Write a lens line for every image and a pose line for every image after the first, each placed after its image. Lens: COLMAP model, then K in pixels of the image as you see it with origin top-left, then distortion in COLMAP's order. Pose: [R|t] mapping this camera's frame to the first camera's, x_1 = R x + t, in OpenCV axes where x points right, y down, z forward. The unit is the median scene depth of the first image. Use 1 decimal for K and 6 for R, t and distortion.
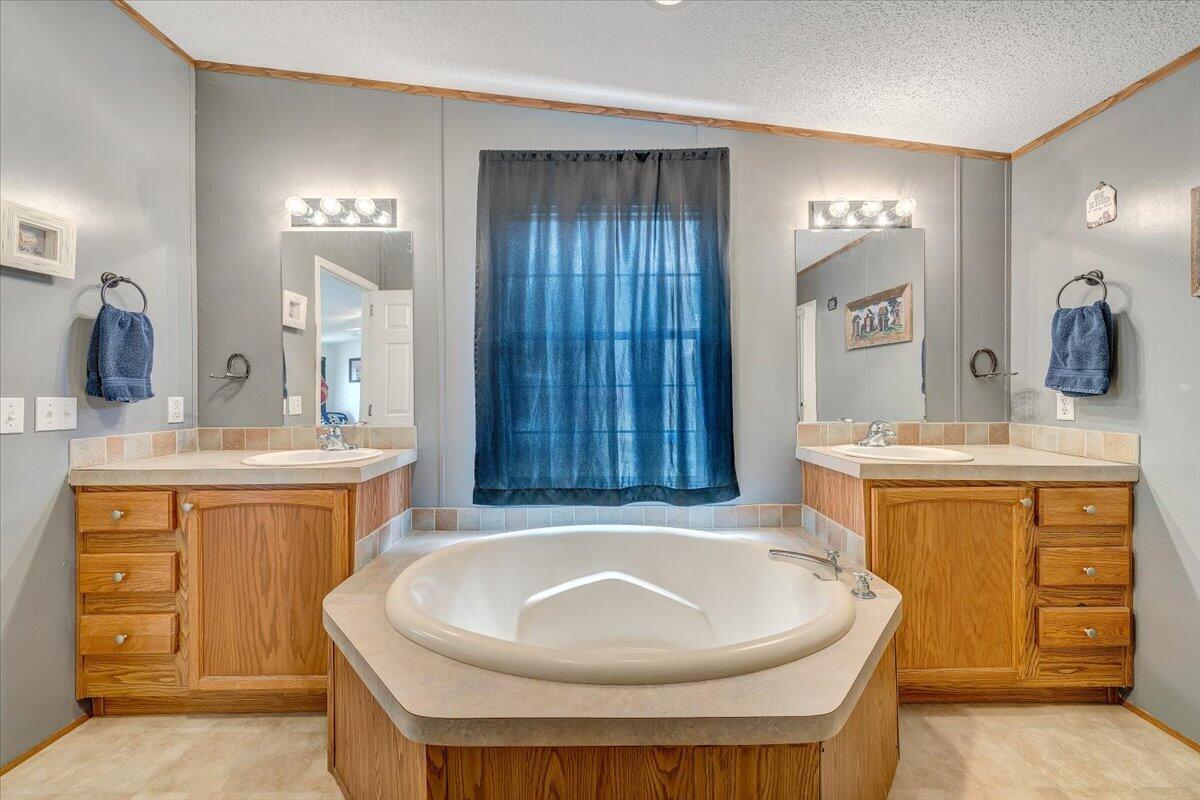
lens RADIAL K [[445.8, 0, 595.0], [0, 445.8, 397.6], [0, 0, 1]] dist [-0.001903, -0.000166]
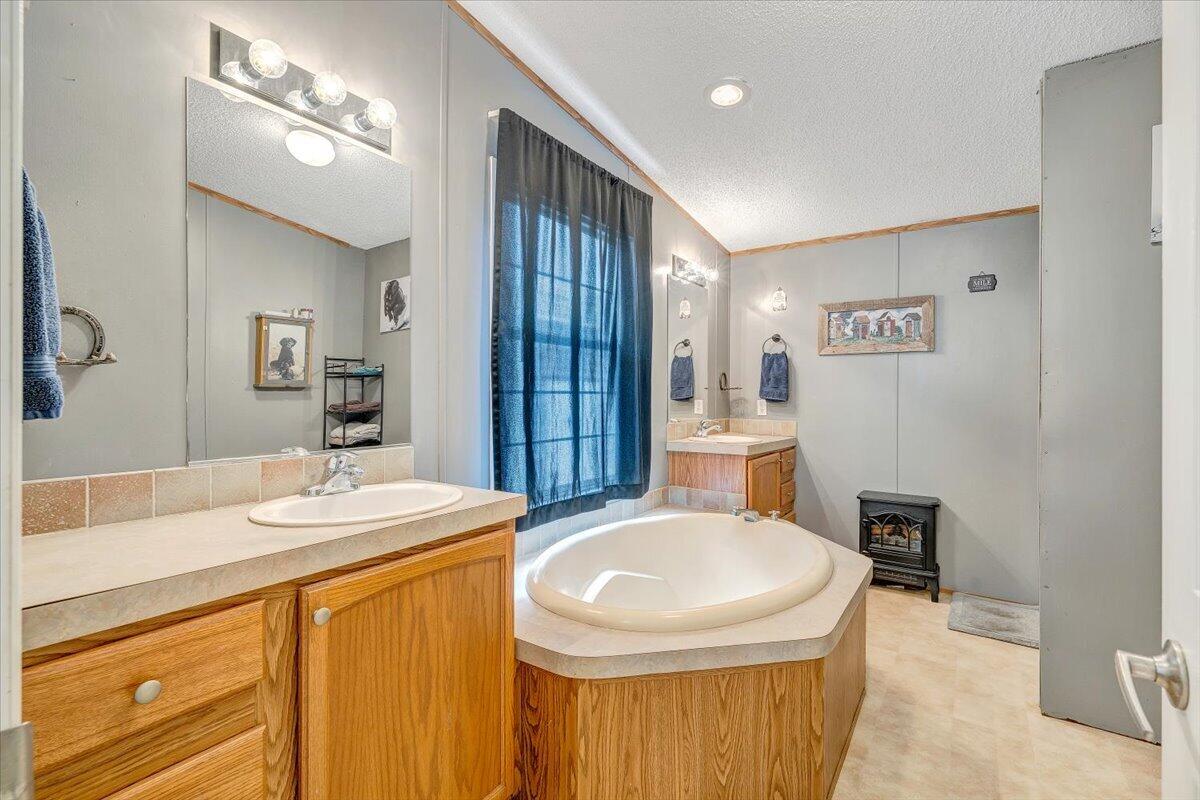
lens RADIAL K [[555.1, 0, 598.1], [0, 555.1, 395.4], [0, 0, 1]] dist [-0.000535, -0.000334]
pose [[0.555187, 0.008093, 0.831686, -1.251497], [0.003254, 0.999924, -0.011903, -0.005901], [-0.831719, 0.009315, 0.555118, 0.350010]]
